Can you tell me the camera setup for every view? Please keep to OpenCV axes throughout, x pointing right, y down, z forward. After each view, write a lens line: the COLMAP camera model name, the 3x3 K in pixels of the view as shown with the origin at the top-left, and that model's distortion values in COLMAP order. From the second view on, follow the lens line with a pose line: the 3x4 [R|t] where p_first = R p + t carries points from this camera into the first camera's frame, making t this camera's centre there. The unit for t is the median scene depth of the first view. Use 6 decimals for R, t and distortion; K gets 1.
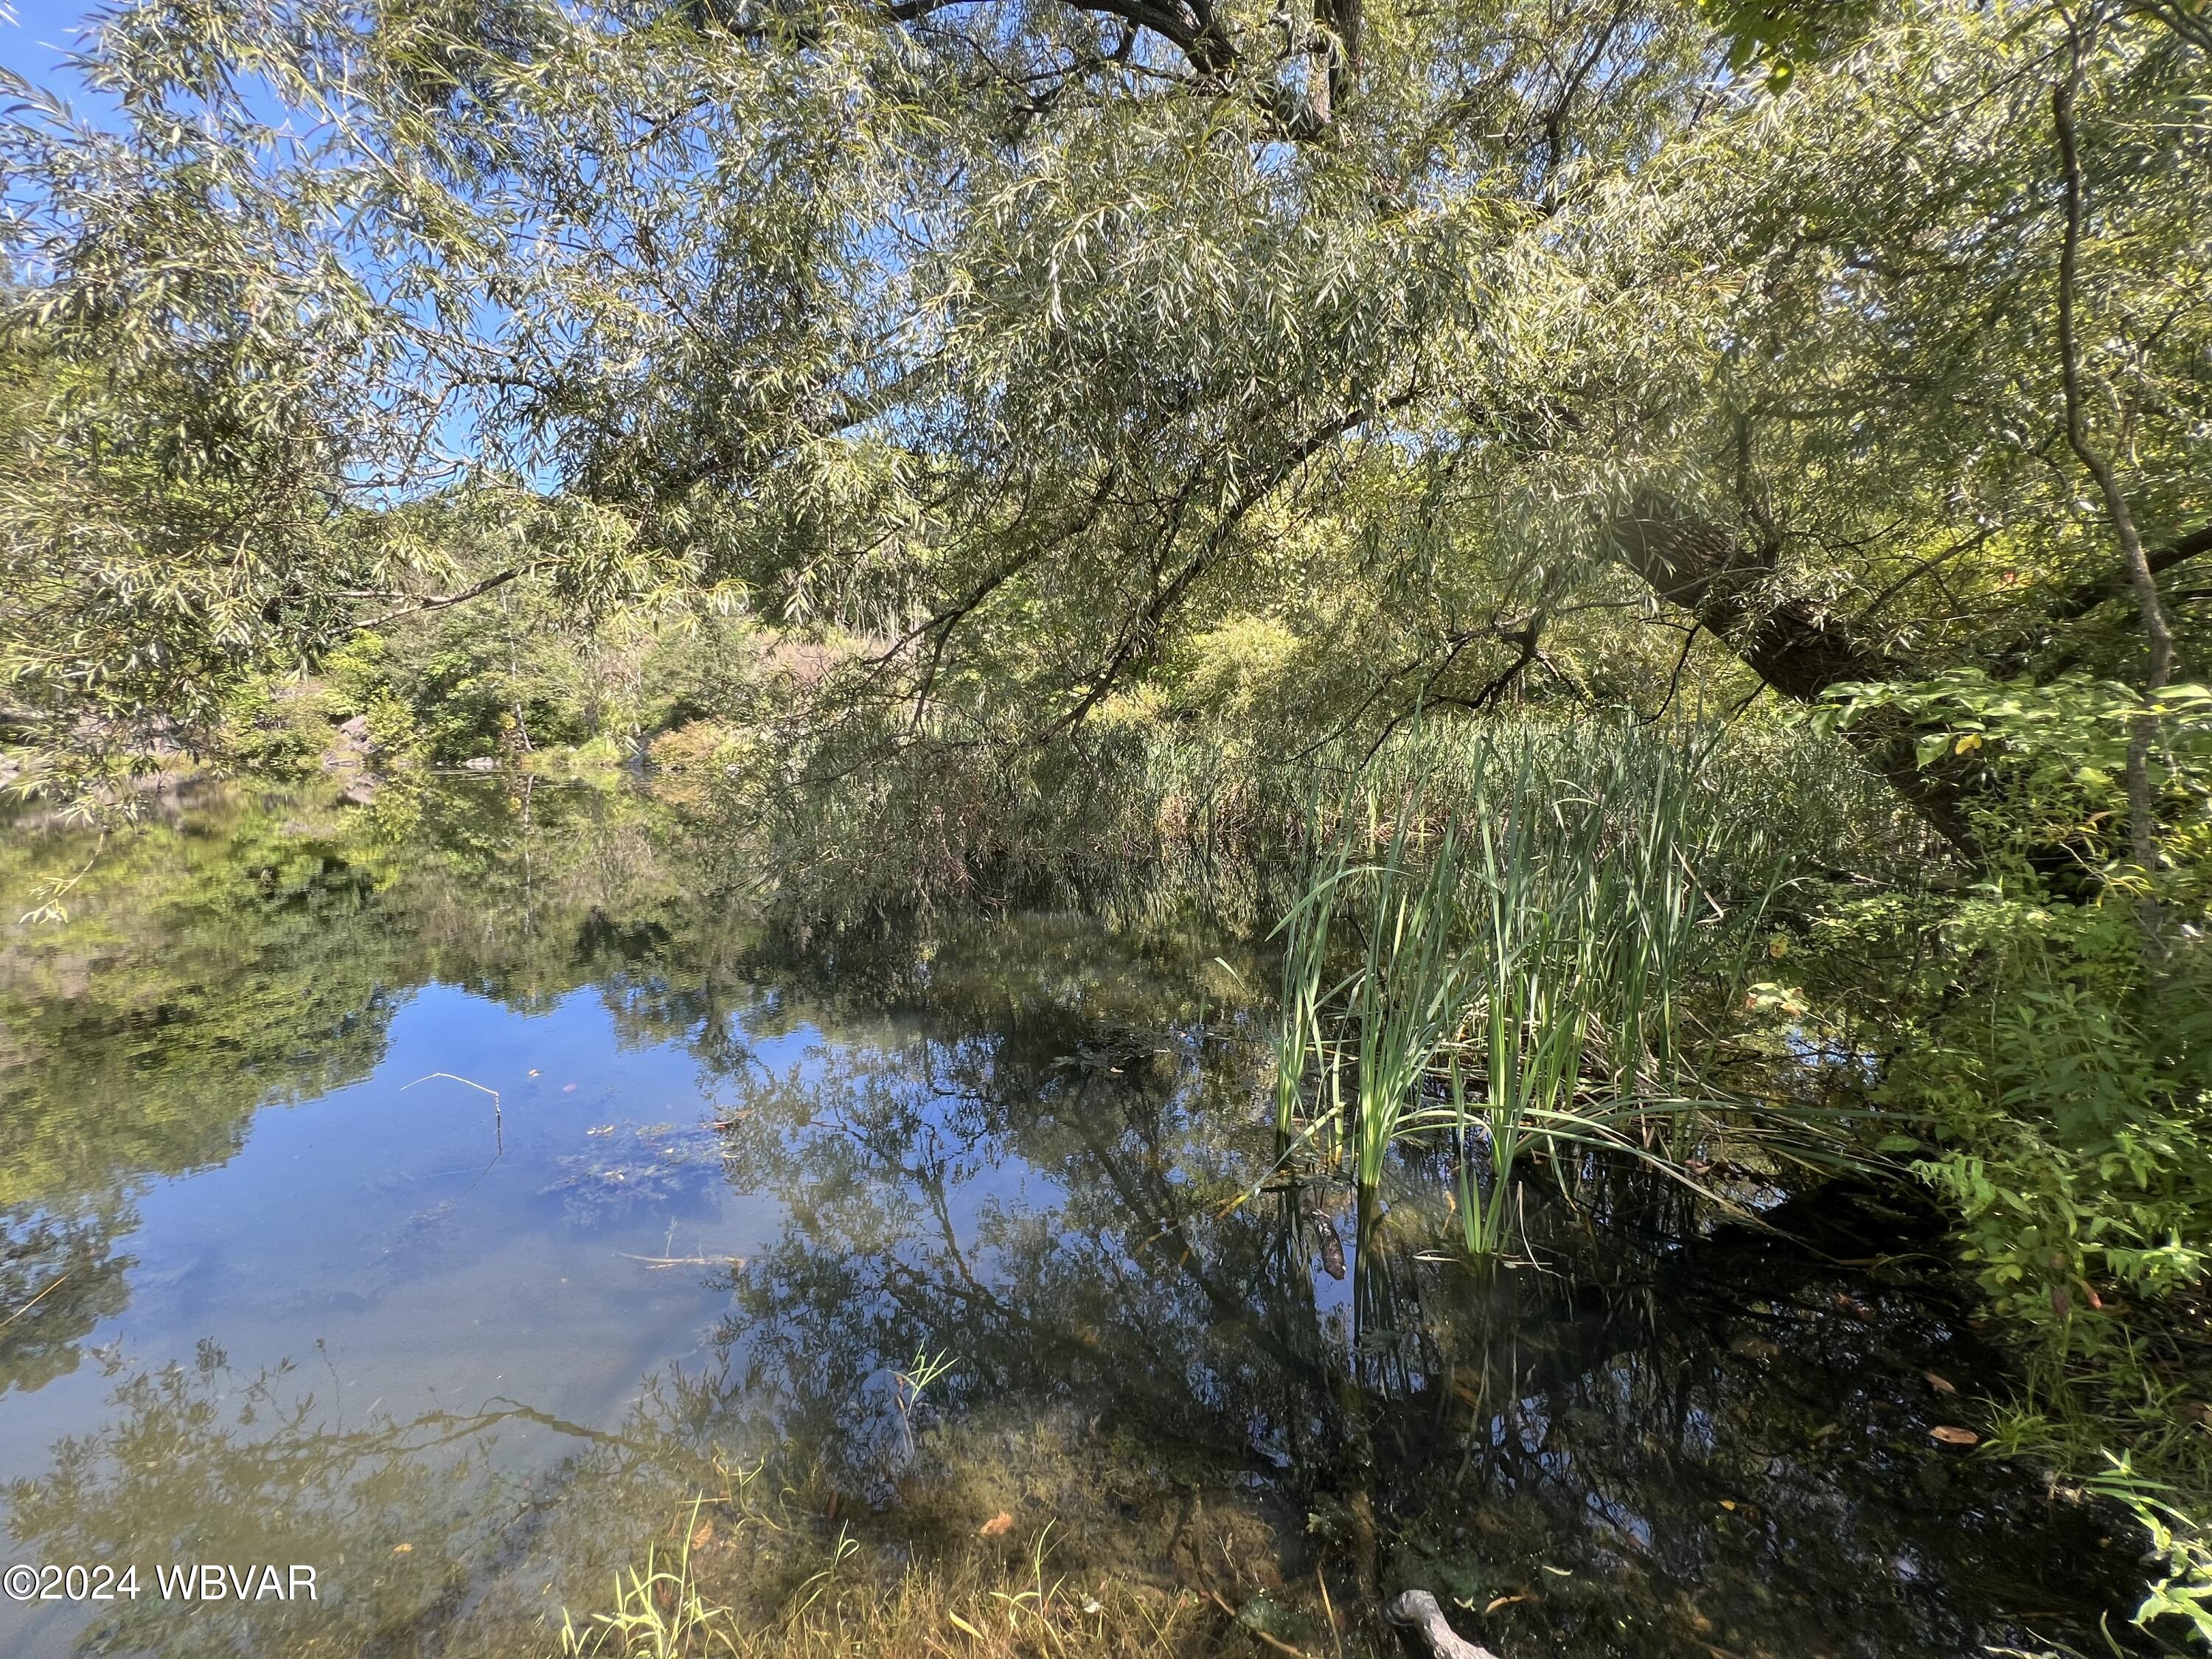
lens RADIAL K [[886.6, 0, 1096.0], [0, 886.6, 825.4], [0, 0, 1]] dist [-0.001659, 0.000667]
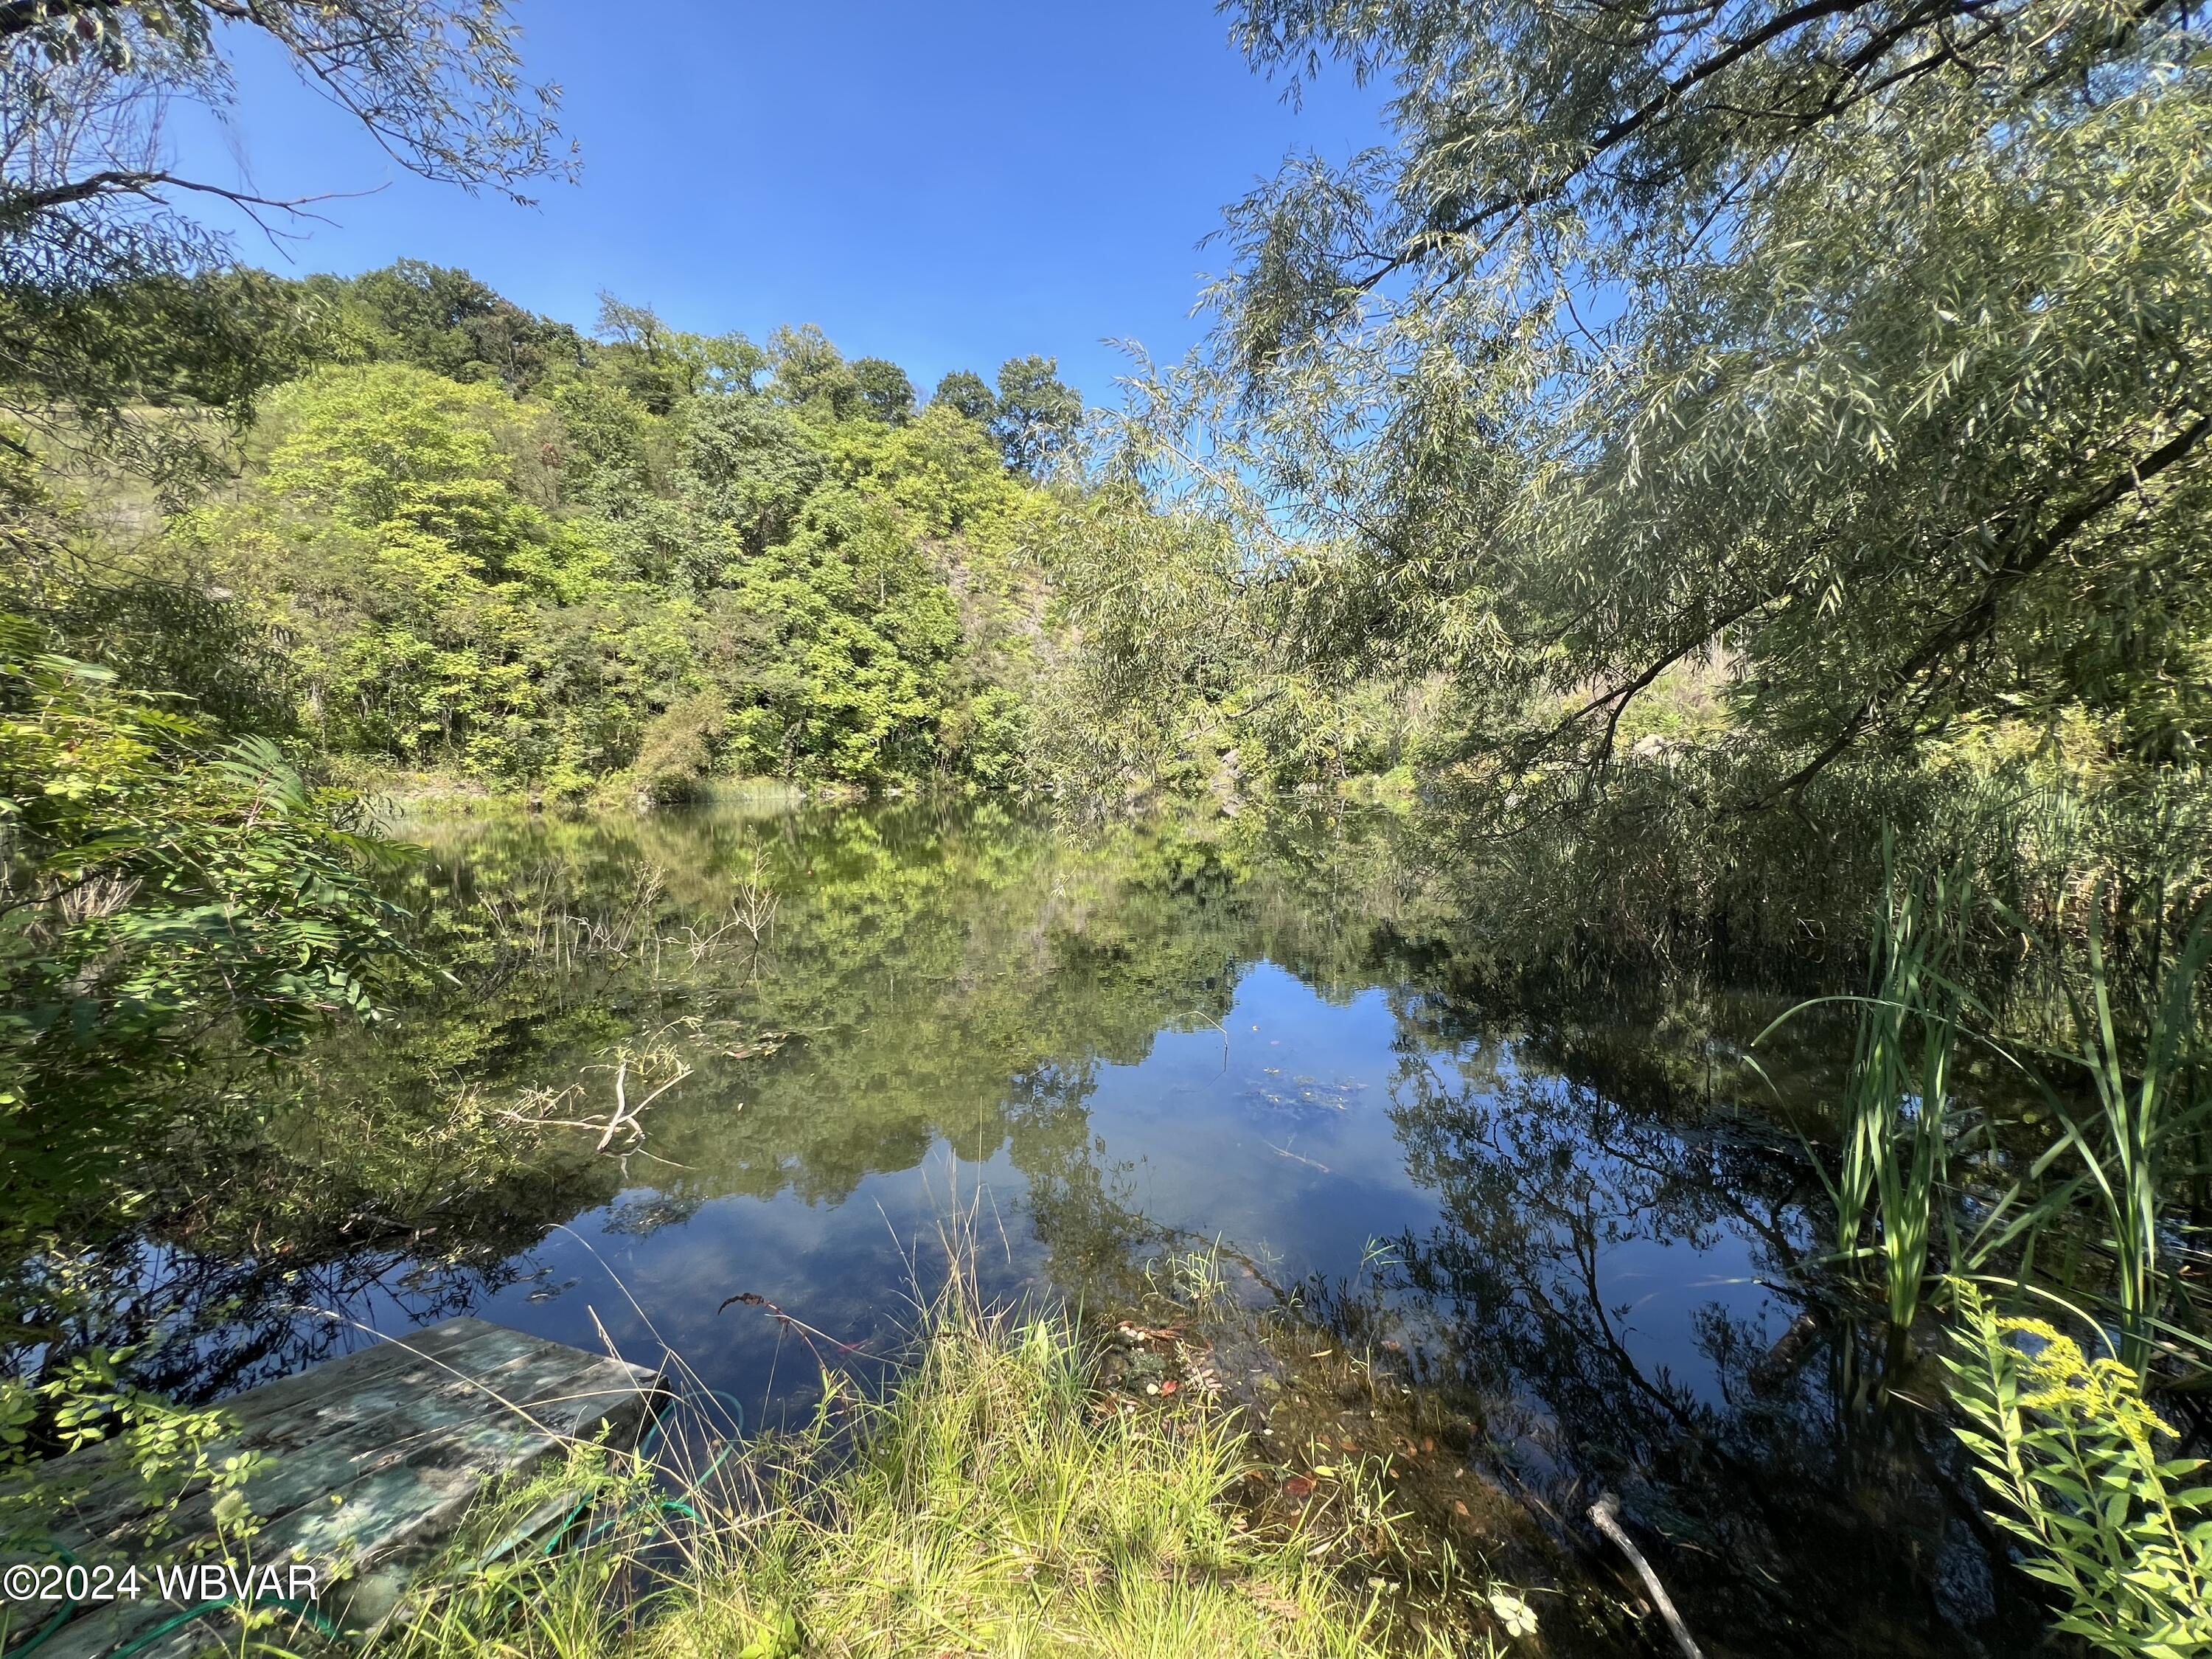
lens RADIAL K [[886.6, 0, 1100.1], [0, 886.6, 826.2], [0, 0, 1]] dist [-0.001659, 0.000667]
pose [[0.663725, 0.052459, -0.746135, 0.024928], [-0.071921, 0.997391, 0.006146, -0.004609], [0.744511, 0.049584, 0.665767, -0.018245]]
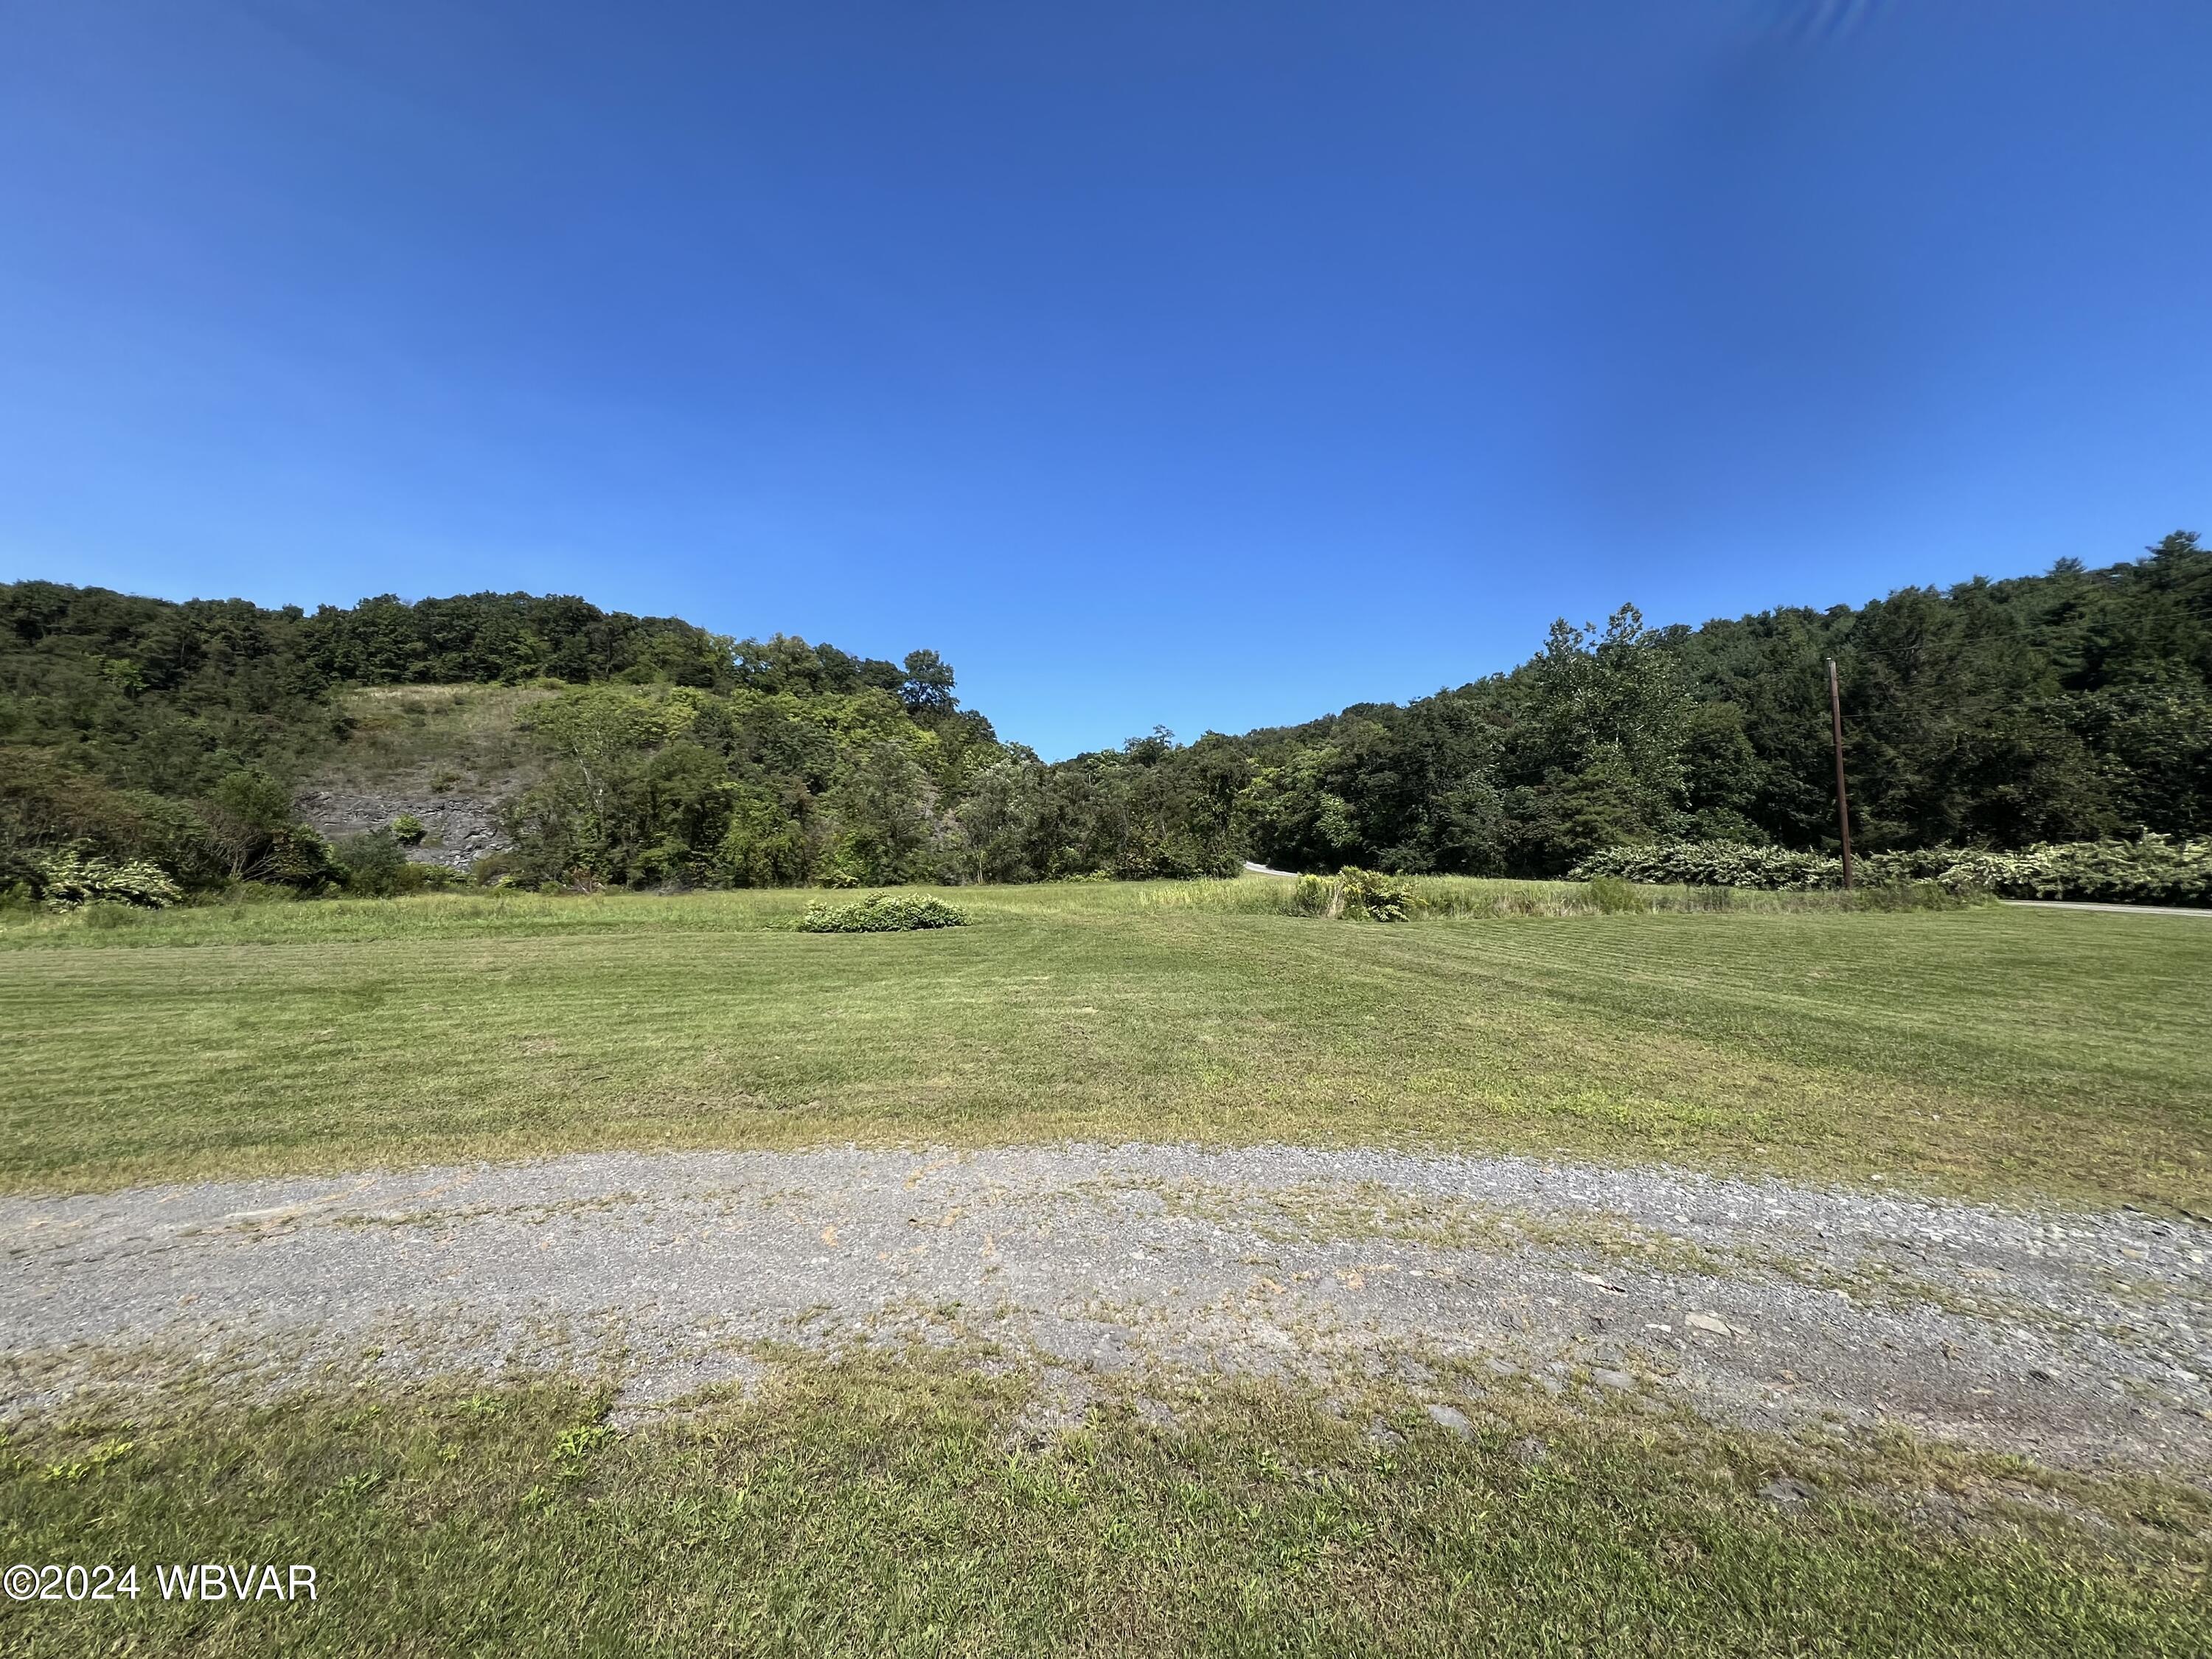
lens RADIAL K [[886.6, 0, 1099.0], [0, 886.6, 832.7], [0, 0, 1]] dist [-0.001659, 0.000667]
pose [[0.765497, -0.048700, -0.641594, 1.224588], [-0.046390, 0.990360, -0.130522, 0.097832], [0.641765, 0.129677, 0.755858, -1.065952]]
